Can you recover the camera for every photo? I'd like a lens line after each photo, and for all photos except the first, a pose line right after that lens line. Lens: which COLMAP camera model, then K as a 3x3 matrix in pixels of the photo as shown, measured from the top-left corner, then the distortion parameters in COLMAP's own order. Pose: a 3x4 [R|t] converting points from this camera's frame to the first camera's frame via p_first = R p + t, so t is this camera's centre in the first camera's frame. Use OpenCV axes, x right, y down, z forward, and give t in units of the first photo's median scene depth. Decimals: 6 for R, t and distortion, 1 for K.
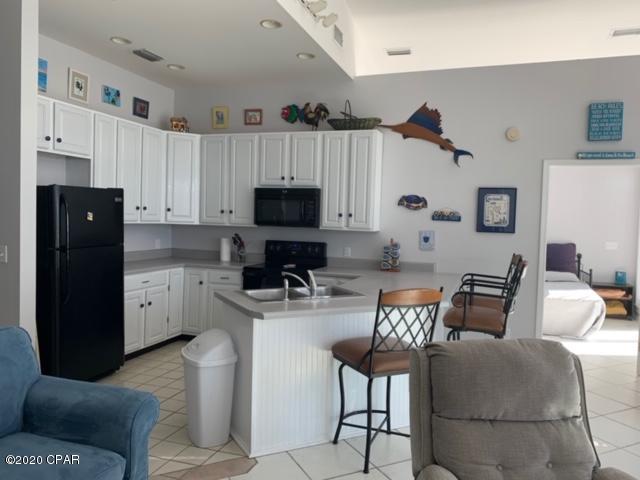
lens RADIAL K [[486.1, 0, 318.3], [0, 486.1, 238.9], [0, 0, 1]] dist [0.048730, -0.069397]
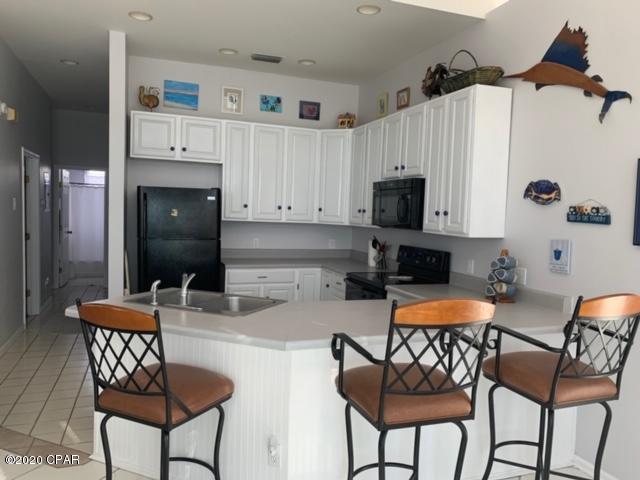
lens RADIAL K [[486.1, 0, 320.8], [0, 486.1, 244.2], [0, 0, 1]] dist [0.048730, -0.069397]
pose [[0.644268, 0.046587, -0.763380, 0.482755], [-0.050190, 0.998567, 0.018581, -0.007972], [0.763151, 0.026343, 0.645683, 0.395829]]
